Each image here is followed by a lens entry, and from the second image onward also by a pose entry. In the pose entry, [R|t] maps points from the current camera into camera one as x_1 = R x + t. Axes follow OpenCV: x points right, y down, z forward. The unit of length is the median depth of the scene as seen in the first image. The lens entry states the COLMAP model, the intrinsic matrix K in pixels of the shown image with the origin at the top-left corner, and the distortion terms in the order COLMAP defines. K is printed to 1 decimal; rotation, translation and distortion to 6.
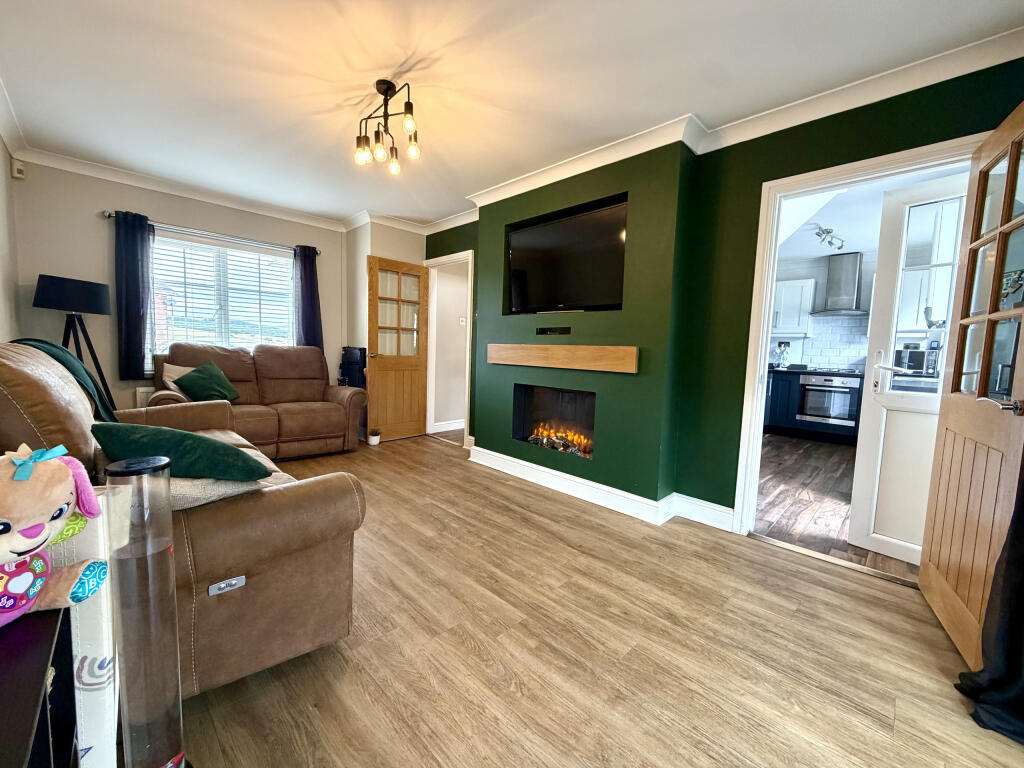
lens RADIAL K [[410.3, 0, 502.7], [0, 410.3, 386.1], [0, 0, 1]] dist [0.002977, 0.000150]
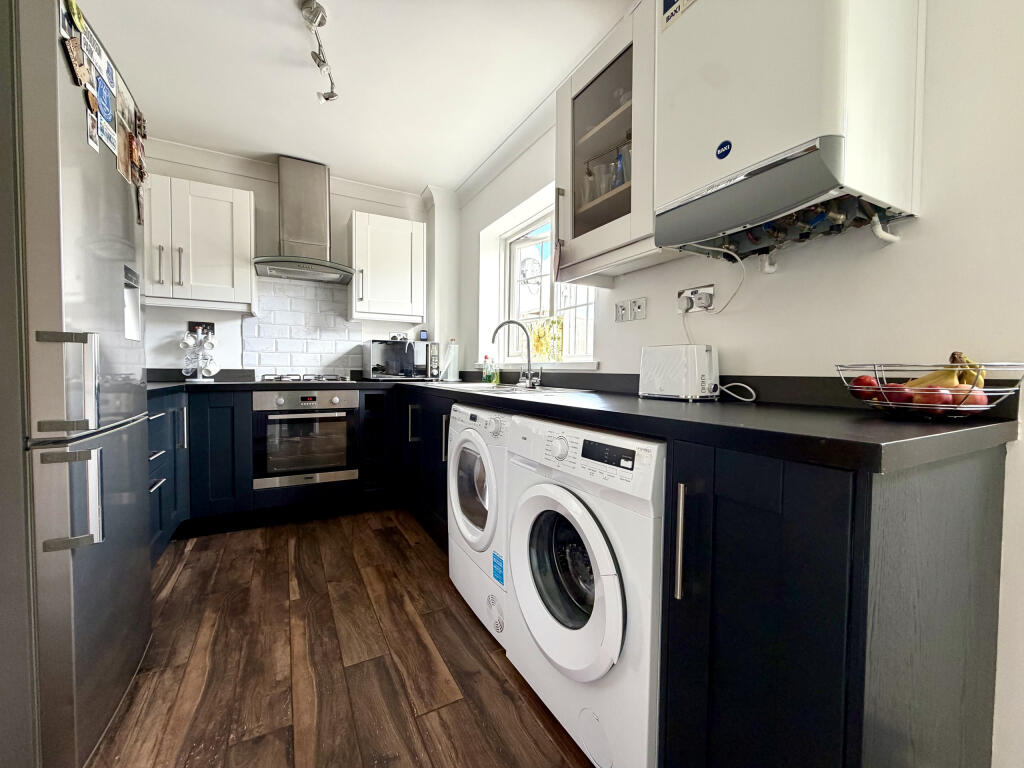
lens RADIAL K [[410.3, 0, 506.4], [0, 410.3, 384.1], [0, 0, 1]] dist [0.002977, 0.000150]
pose [[0.276001, -0.060590, 0.959246, 0.352209], [0.086543, 0.995524, 0.037981, -0.027829], [-0.957253, 0.072533, 0.280010, 0.580541]]
